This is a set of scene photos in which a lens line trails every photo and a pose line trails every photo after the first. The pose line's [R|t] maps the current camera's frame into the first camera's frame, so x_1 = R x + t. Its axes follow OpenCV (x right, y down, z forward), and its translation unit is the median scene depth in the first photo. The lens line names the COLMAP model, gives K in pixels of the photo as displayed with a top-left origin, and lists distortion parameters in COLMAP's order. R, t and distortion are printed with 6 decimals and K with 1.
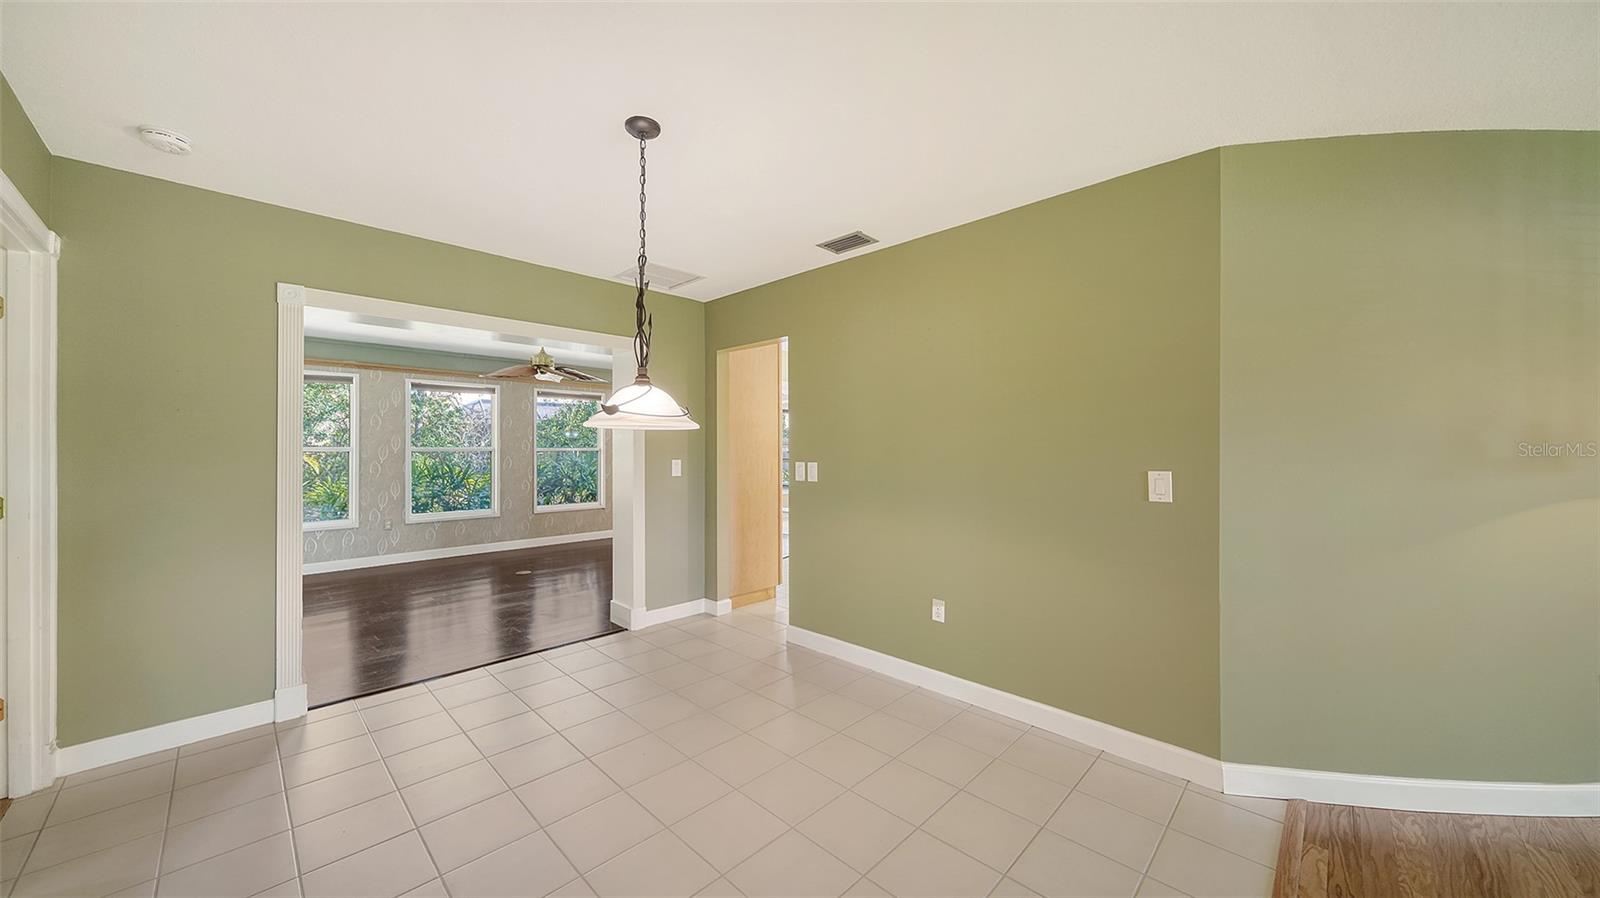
lens RADIAL K [[559.3, 0, 805.7], [0, 559.3, 445.2], [0, 0, 1]] dist [-0.008450, -0.000207]
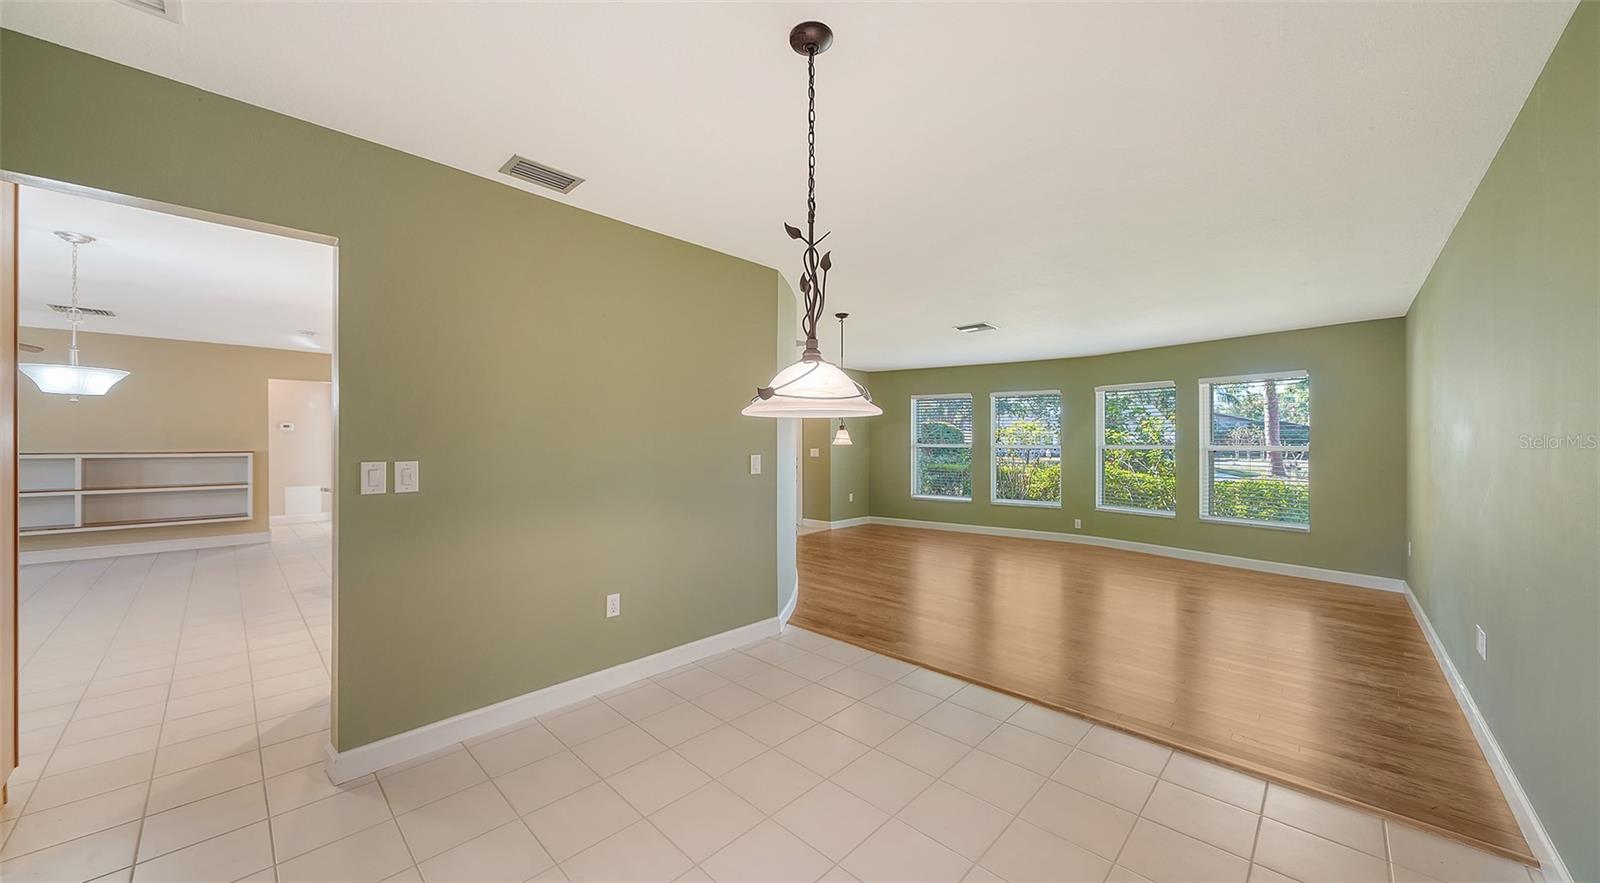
lens RADIAL K [[552.6, 0, 798.3], [0, 552.6, 433.3], [0, 0, 1]] dist [0.001194, 0.000029]
pose [[-0.014792, 0.013188, 0.999804, -0.793333], [-0.011555, 0.999844, -0.013359, 0.004415], [-0.999824, -0.011750, -0.014637, 0.742390]]
